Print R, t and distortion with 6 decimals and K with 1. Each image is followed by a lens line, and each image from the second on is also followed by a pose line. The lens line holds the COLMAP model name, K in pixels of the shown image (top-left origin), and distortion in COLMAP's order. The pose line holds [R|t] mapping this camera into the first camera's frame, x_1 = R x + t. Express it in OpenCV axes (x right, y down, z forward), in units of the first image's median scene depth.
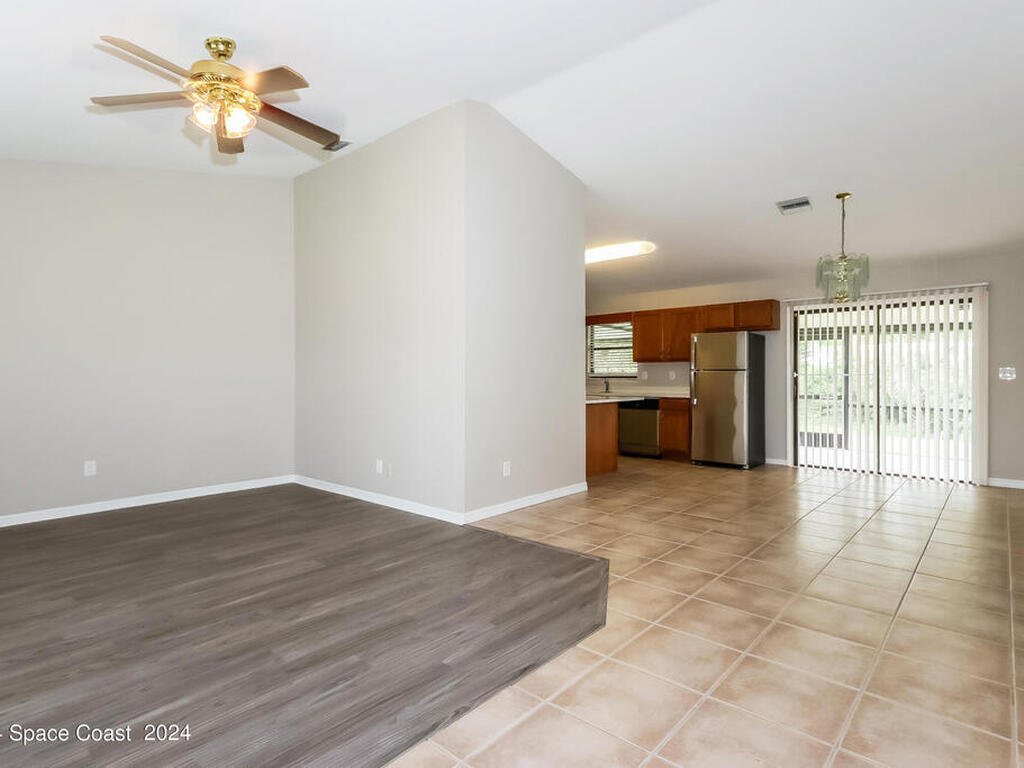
lens RADIAL K [[545.4, 0, 512.0], [0, 545.4, 384.0], [0, 0, 1]] dist [-0.002816, 0.000230]
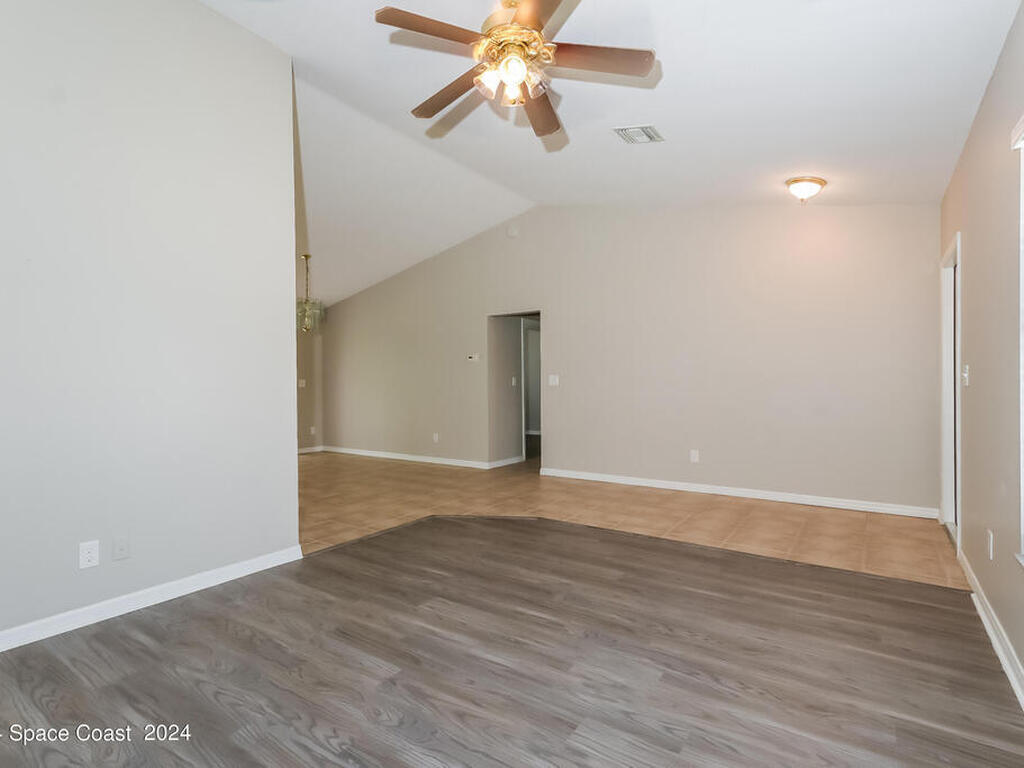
lens RADIAL K [[545.4, 0, 512.0], [0, 545.4, 384.0], [0, 0, 1]] dist [-0.002816, 0.000230]
pose [[-0.138381, 0.001108, 0.990378, -1.347065], [0.013417, 0.999910, 0.000756, -0.008291], [-0.990288, 0.013392, -0.138383, 1.097258]]
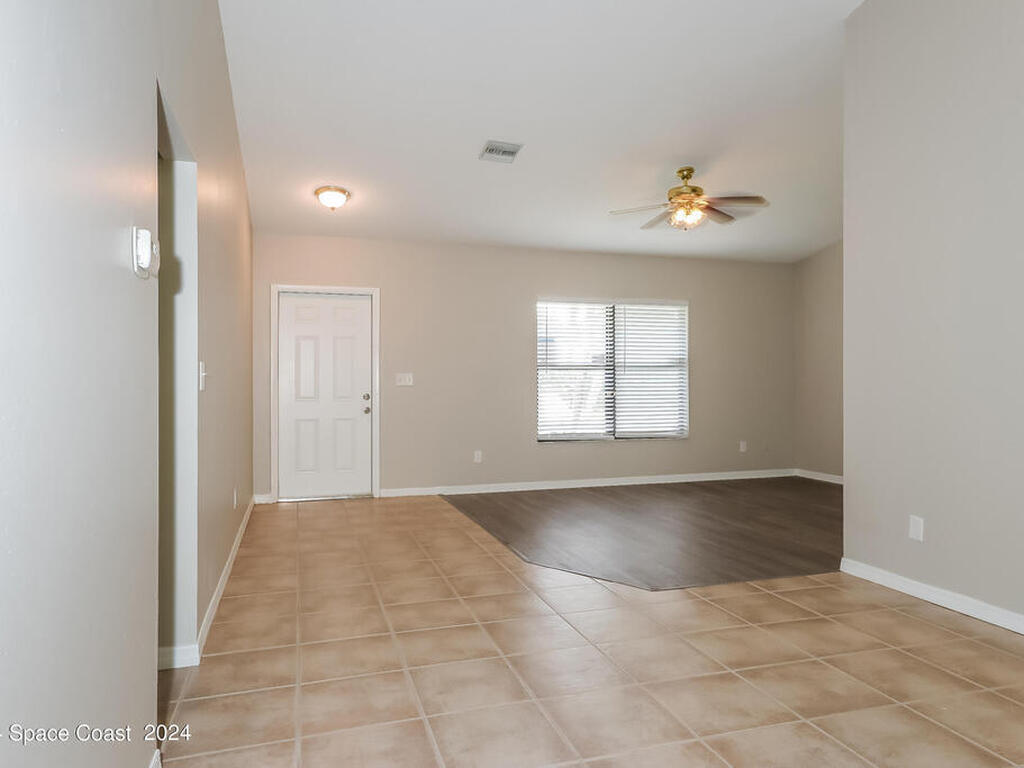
lens RADIAL K [[694.1, 0, 512.0], [0, 694.1, 384.0], [0, 0, 1]] dist [0.049925, 0.000331]
pose [[-0.509124, 0.008832, -0.860648, 1.404752], [-0.005637, 0.999892, 0.013595, -0.028813], [0.860675, 0.011773, -0.509019, 1.530564]]
